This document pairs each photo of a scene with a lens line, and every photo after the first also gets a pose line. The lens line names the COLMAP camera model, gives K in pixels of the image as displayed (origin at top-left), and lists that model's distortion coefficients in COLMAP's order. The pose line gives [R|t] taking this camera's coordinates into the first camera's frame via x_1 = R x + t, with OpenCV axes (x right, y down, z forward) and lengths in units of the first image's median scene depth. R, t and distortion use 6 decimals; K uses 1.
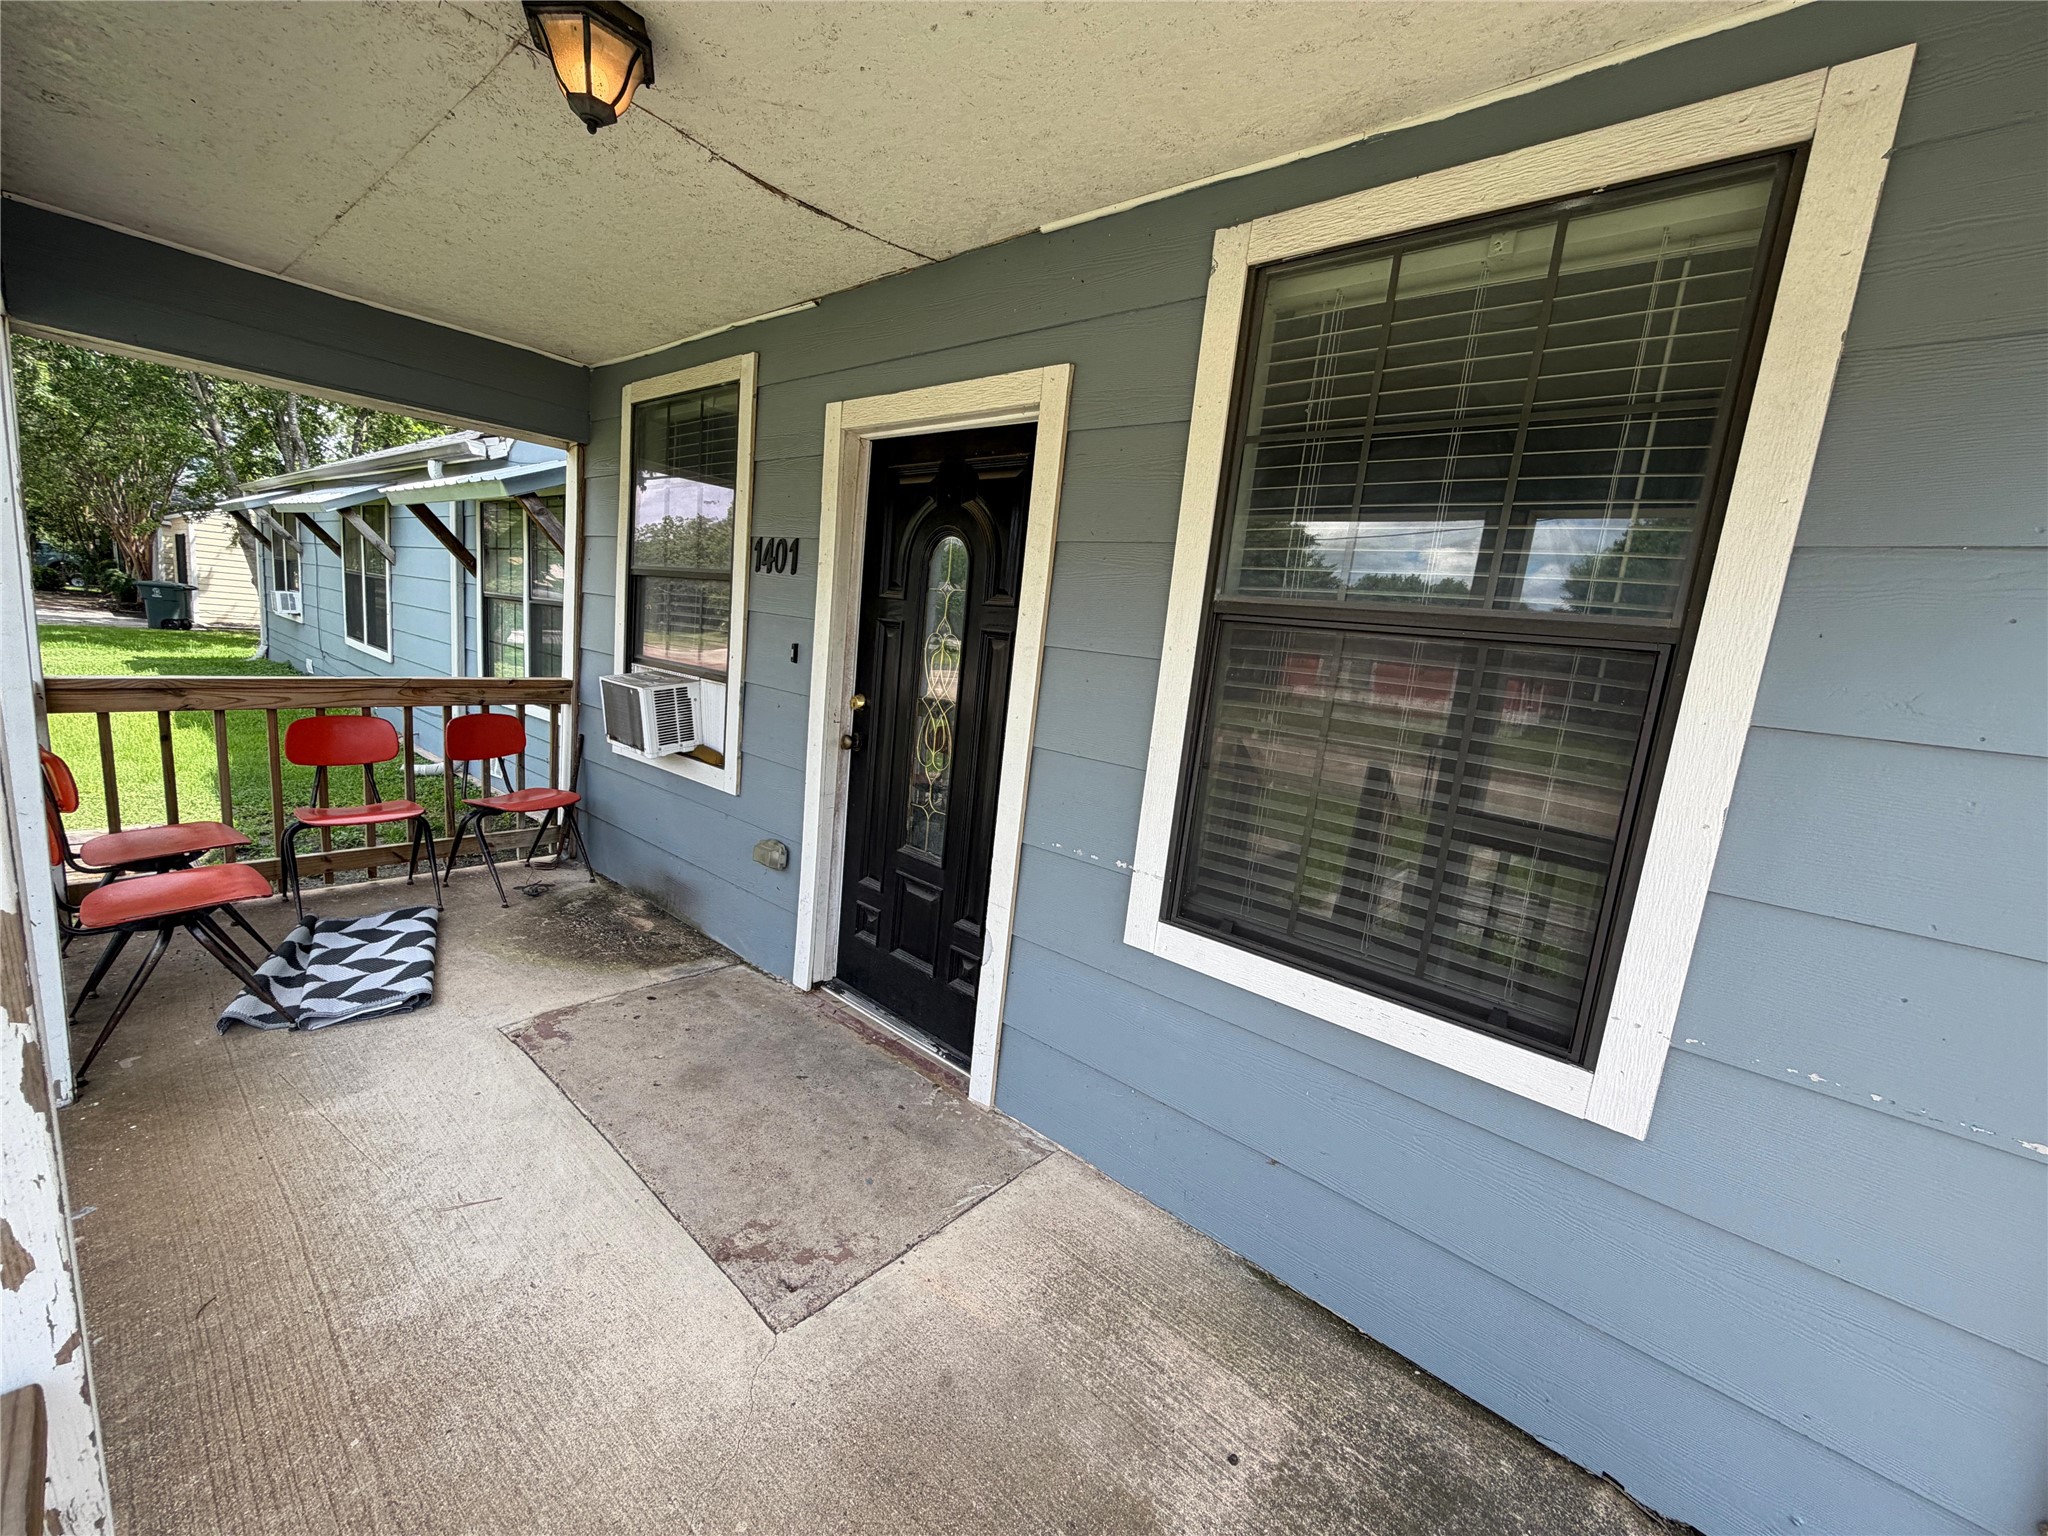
lens RADIAL K [[825.5, 0, 1024.0], [0, 825.5, 768.0], [0, 0, 1]] dist [-0.001146, -0.000154]
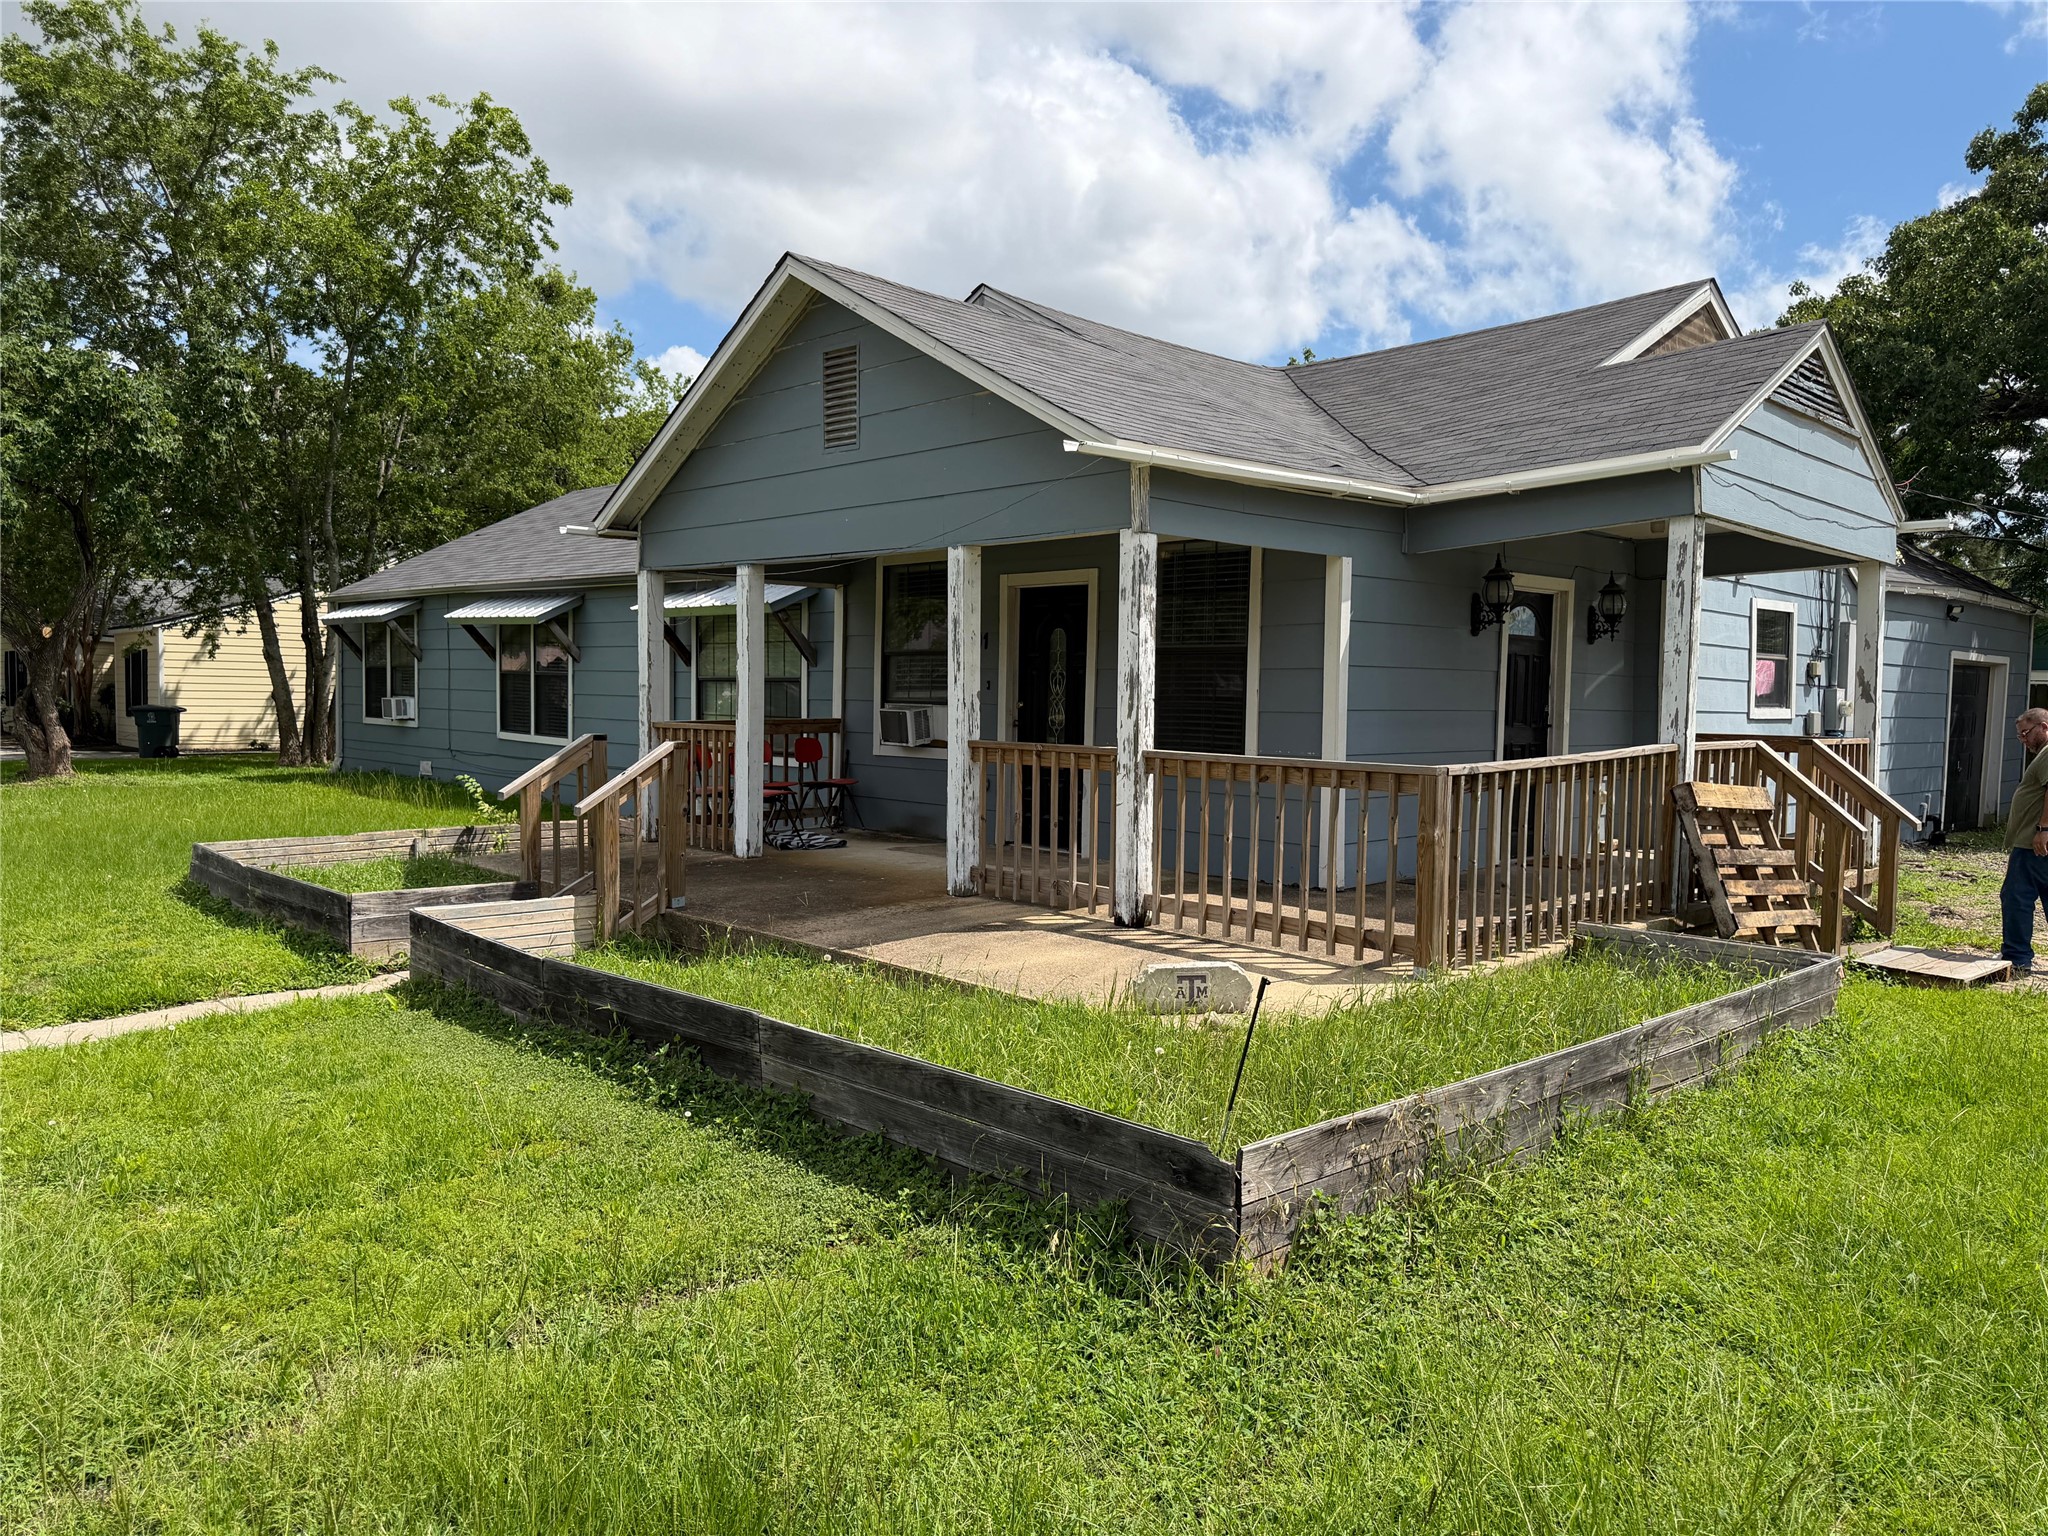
lens RADIAL K [[1438.9, 0, 1024.0], [0, 1438.9, 768.0], [0, 0, 1]] dist [-0.024279, -0.002262]
pose [[0.991041, -0.065552, -0.116368, 0.164385], [0.050923, 0.990910, -0.124513, 0.385179], [0.123472, 0.117472, 0.985370, -1.866119]]
